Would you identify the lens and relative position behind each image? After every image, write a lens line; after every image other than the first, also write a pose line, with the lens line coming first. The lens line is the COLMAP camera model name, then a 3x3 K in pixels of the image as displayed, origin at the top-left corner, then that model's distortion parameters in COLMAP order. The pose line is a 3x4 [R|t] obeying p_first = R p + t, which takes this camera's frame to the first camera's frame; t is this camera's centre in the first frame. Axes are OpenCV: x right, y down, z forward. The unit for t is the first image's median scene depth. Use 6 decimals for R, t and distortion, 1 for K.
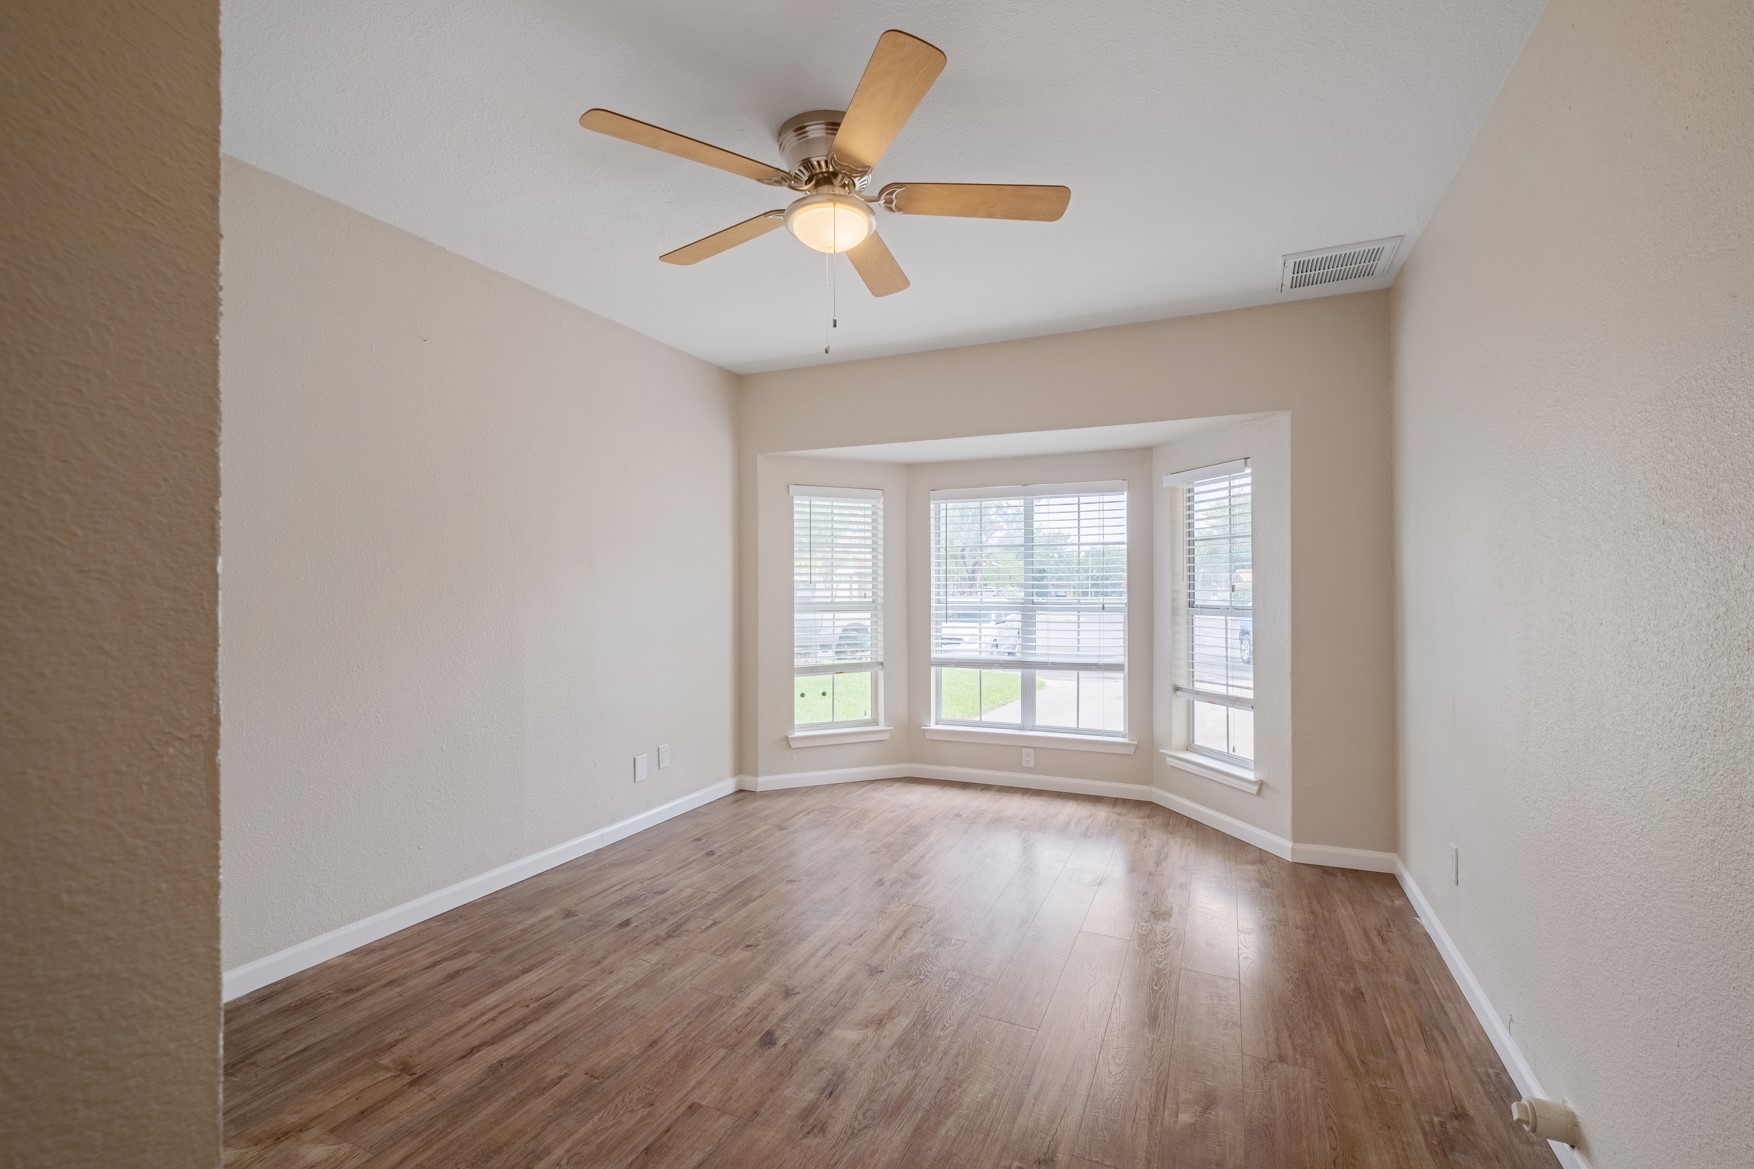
lens RADIAL K [[766.8, 0, 877.3], [0, 766.8, 585.1], [0, 0, 1]] dist [-0.003040, -0.001309]
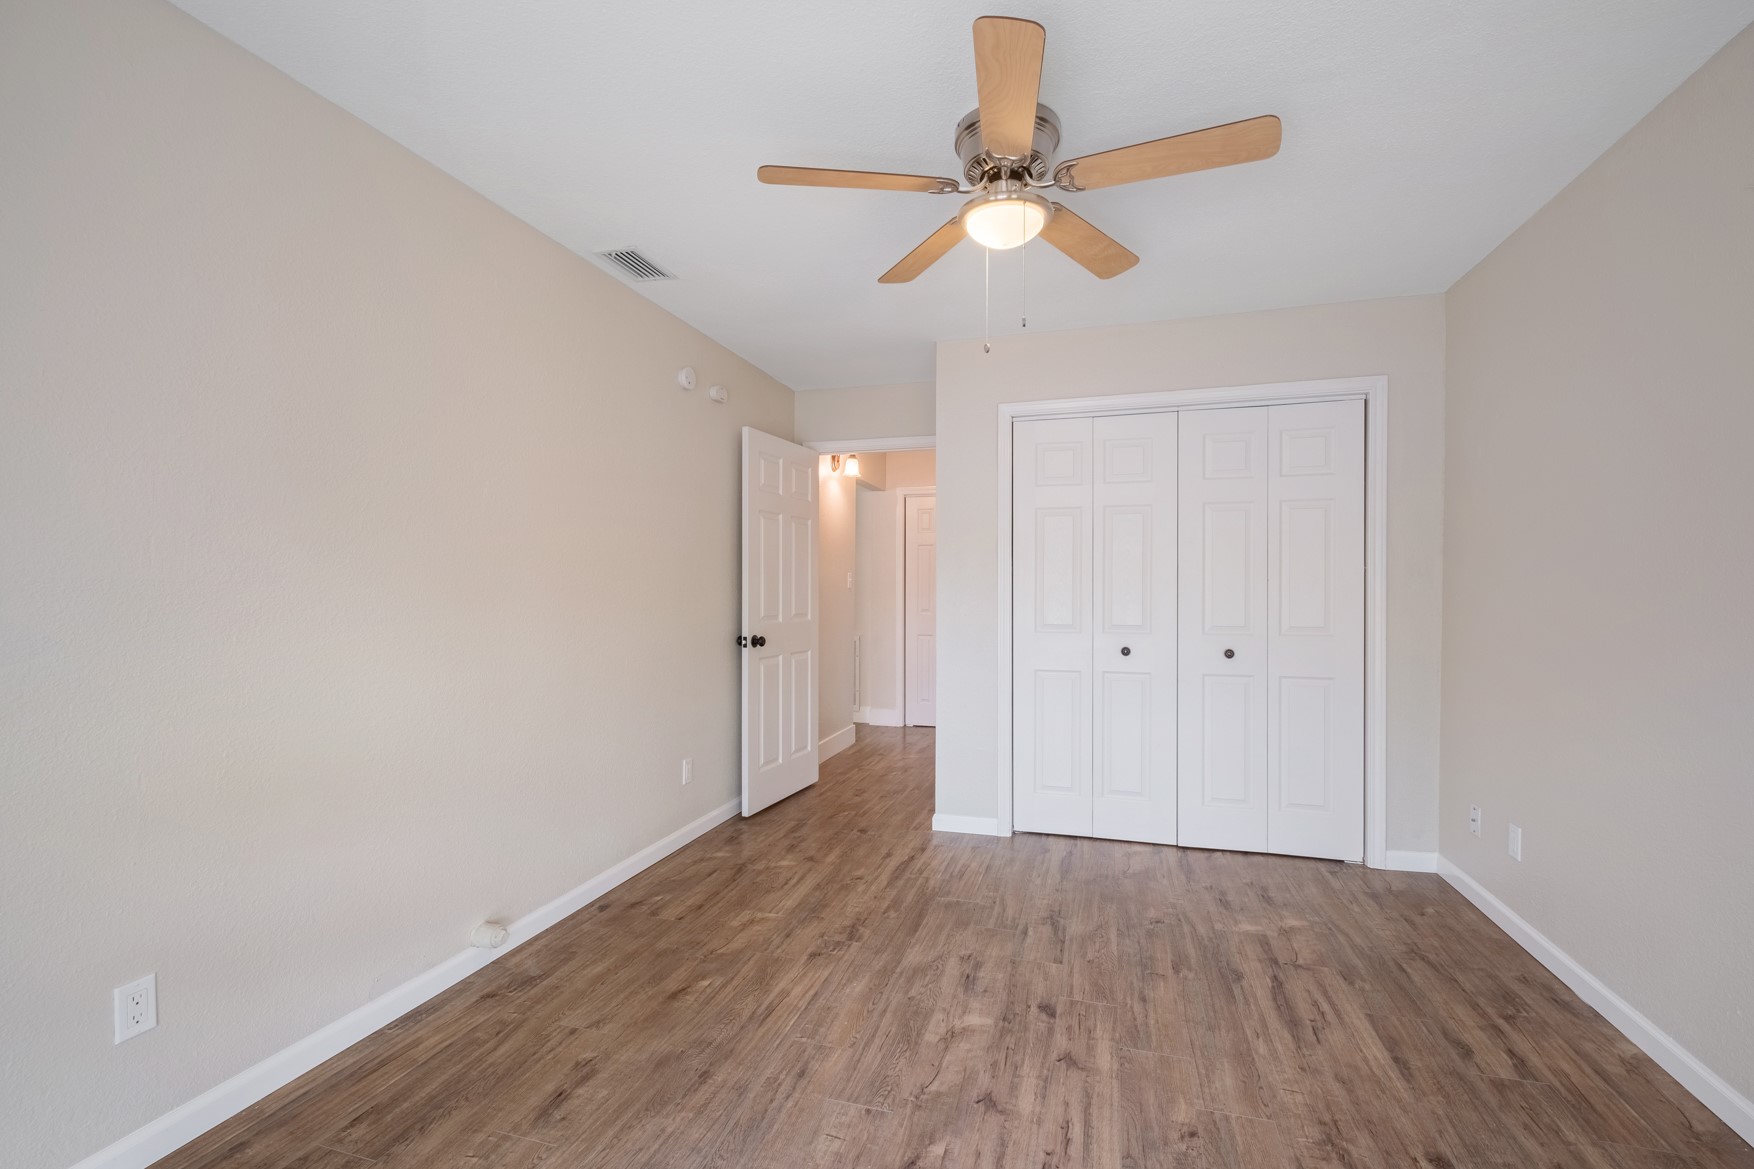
lens RADIAL K [[766.8, 0, 875.4], [0, 766.8, 587.5], [0, 0, 1]] dist [-0.003040, -0.001309]
pose [[-0.991031, -0.001756, -0.133623, 0.236053], [-0.001556, 0.999998, -0.001602, -0.000708], [0.133626, -0.001380, -0.991031, 1.972647]]
